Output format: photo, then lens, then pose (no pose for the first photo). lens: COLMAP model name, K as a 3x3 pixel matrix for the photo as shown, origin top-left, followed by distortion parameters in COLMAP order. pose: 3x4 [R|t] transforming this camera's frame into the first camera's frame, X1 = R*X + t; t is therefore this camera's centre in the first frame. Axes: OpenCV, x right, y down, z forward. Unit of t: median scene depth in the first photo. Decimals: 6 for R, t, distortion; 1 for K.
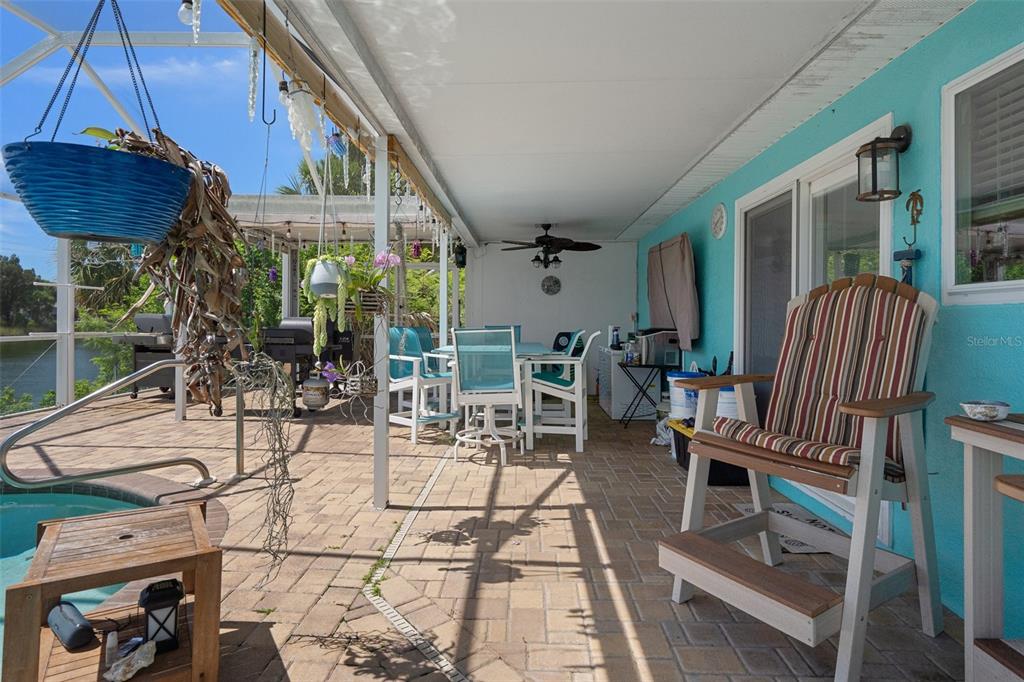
lens RADIAL K [[524.3, 0, 509.5], [0, 524.3, 324.6], [0, 0, 1]] dist [0.001479, 0.000411]
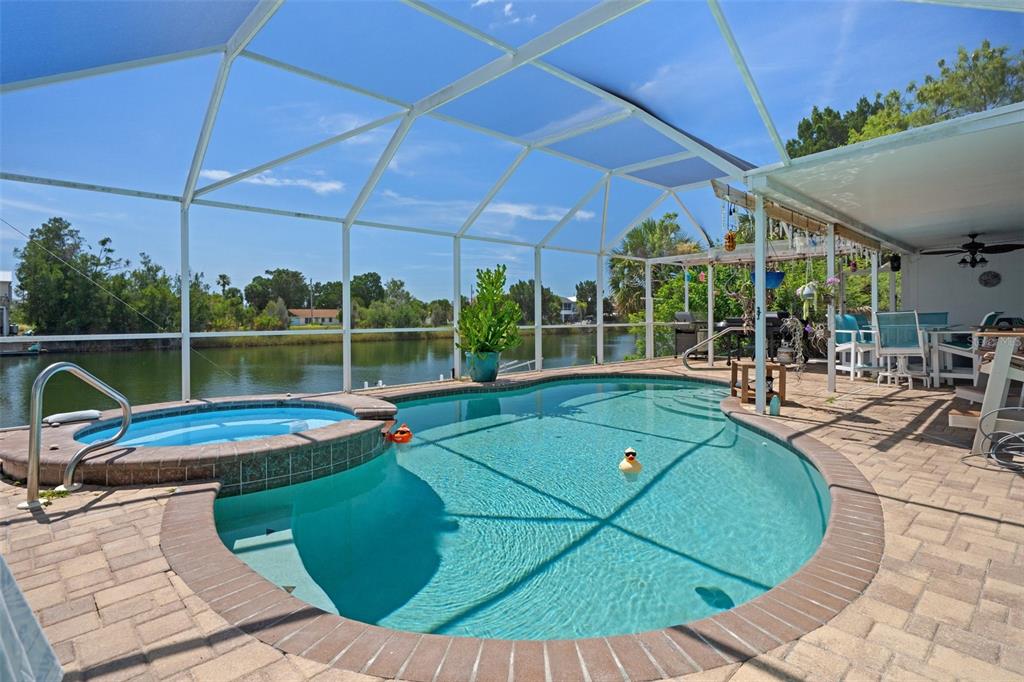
lens RADIAL K [[524.3, 0, 509.5], [0, 524.3, 324.6], [0, 0, 1]] dist [0.001479, 0.000411]
pose [[0.710863, -0.012458, -0.703220, 0.254168], [0.009785, 0.999922, -0.007823, 0.049590], [0.703262, -0.001320, 0.710929, -1.120065]]
